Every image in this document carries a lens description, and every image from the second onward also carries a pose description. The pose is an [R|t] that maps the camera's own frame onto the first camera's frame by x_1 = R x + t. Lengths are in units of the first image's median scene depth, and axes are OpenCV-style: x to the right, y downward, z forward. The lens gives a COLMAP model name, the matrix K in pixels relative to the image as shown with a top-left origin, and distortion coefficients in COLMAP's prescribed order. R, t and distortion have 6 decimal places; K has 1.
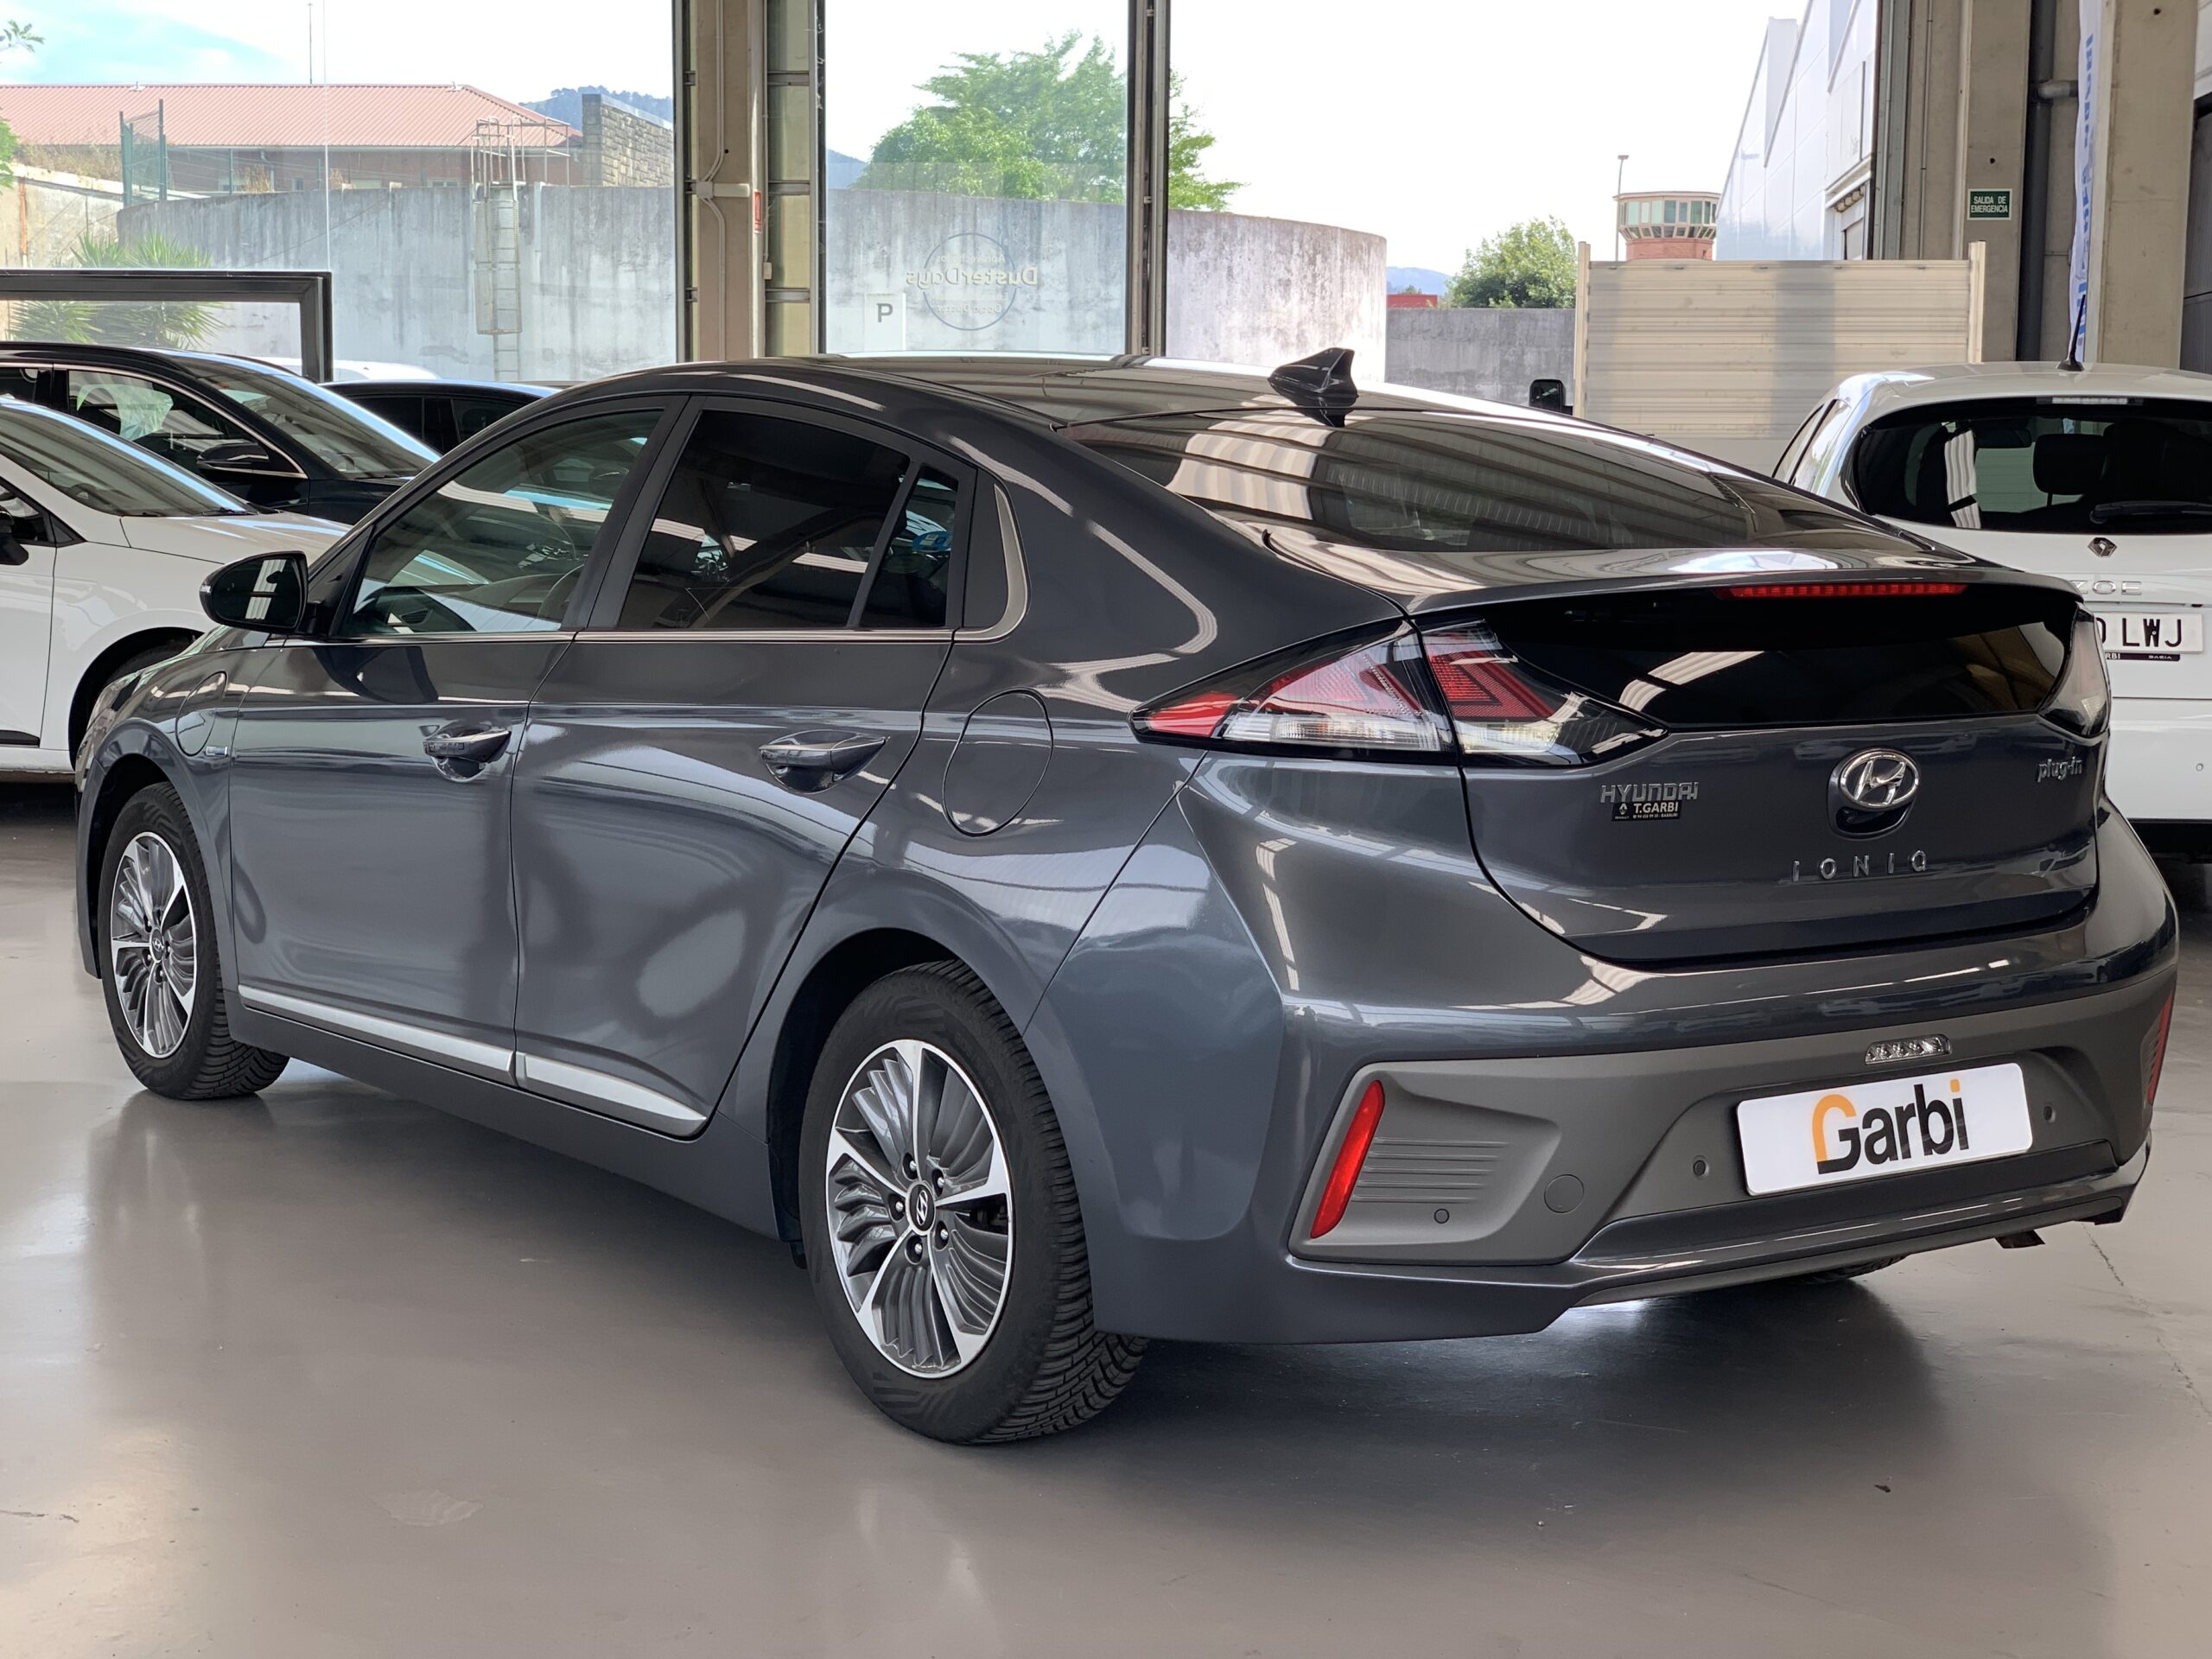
lens RADIAL K [[3392.8, 0, 1032.8], [0, 3392.8, 809.2], [0, 0, 1]] dist [0.062437, 0.000000]
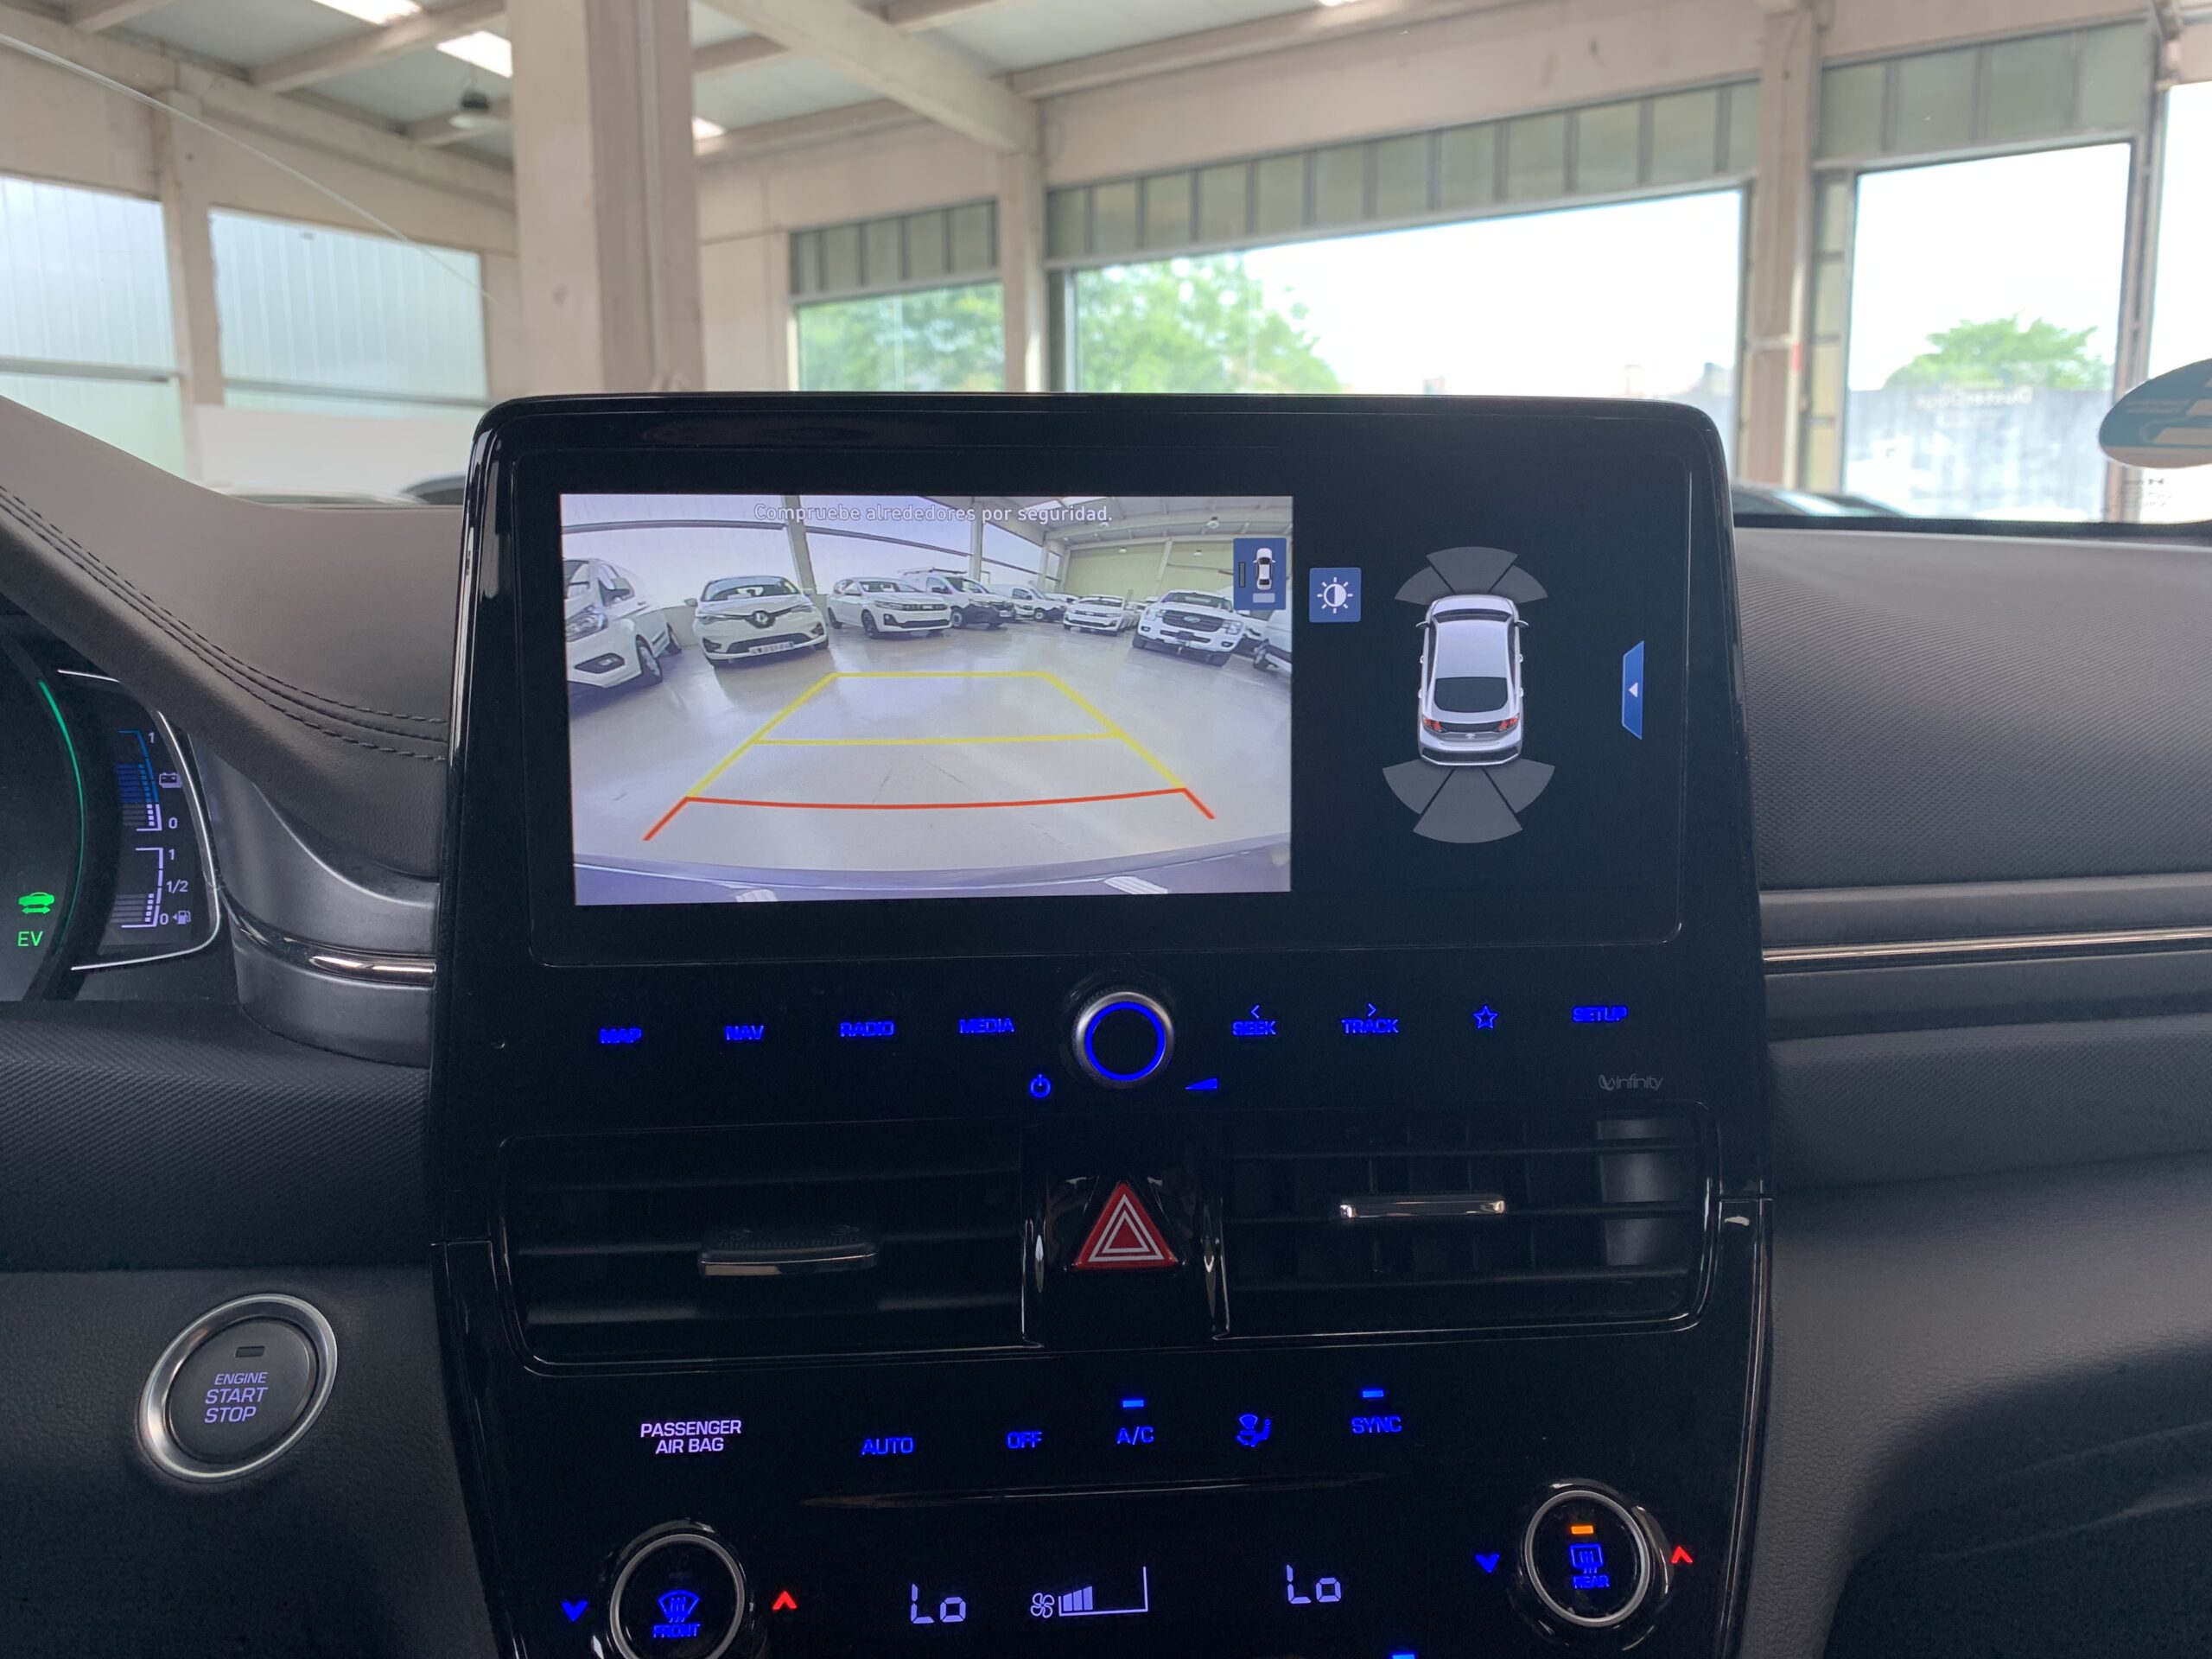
lens RADIAL K [[1696.3, 0, 1105.4], [0, 1696.3, 822.4], [0, 0, 1]] dist [0.029926, -0.008902]
pose [[0.894421, 0.054602, -0.443880, -0.085675], [-0.037893, 0.998202, 0.046436, -0.078656], [0.445617, -0.024713, 0.894882, 1.449337]]
